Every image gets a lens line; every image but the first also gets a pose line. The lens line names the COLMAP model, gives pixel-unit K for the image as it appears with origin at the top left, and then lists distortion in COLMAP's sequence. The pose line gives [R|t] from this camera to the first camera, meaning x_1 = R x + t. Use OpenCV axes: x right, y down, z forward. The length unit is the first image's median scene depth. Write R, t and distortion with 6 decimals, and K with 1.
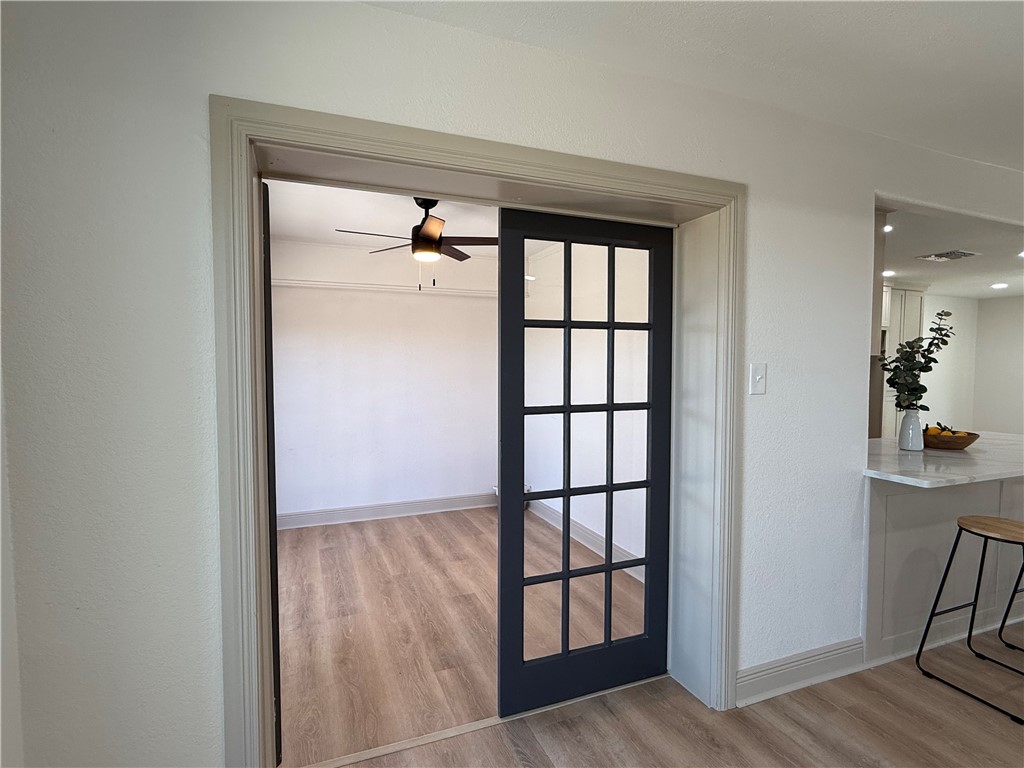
lens RADIAL K [[518.0, 0, 512.0], [0, 518.0, 384.0], [0, 0, 1]] dist [-0.000158, -0.000252]
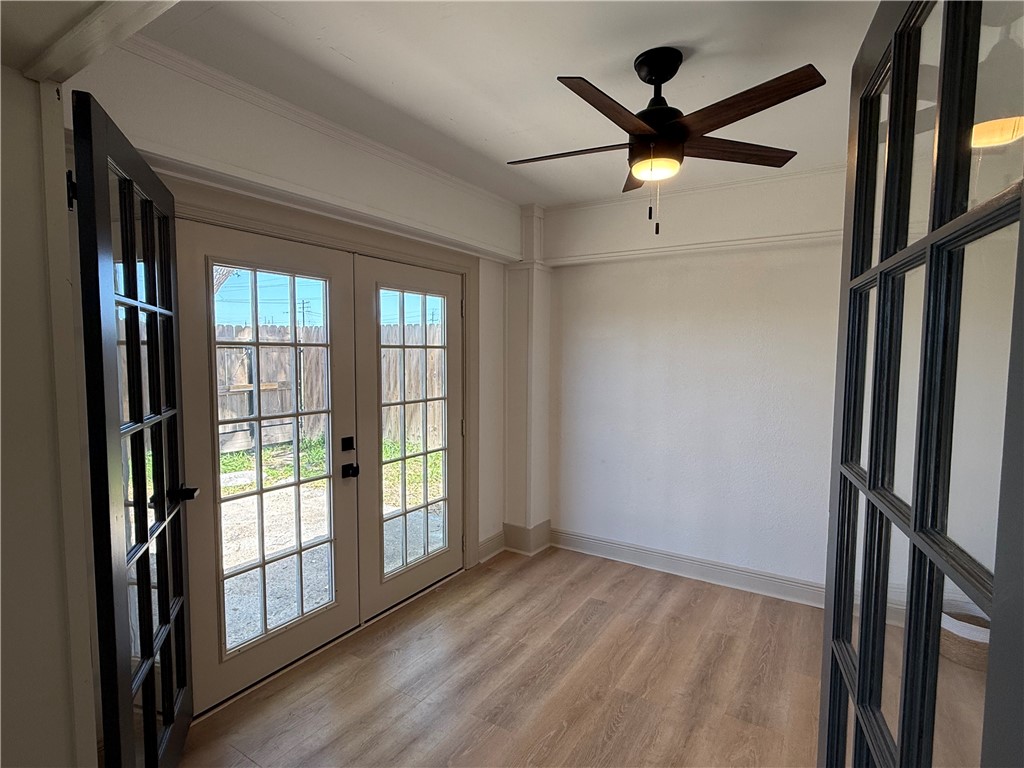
lens RADIAL K [[518.0, 0, 512.0], [0, 518.0, 384.0], [0, 0, 1]] dist [-0.000158, -0.000252]
pose [[0.577221, 0.052024, -0.814929, 0.173596], [-0.041643, 0.998545, 0.034250, -0.021462], [0.815525, 0.014166, 0.578548, 0.452086]]
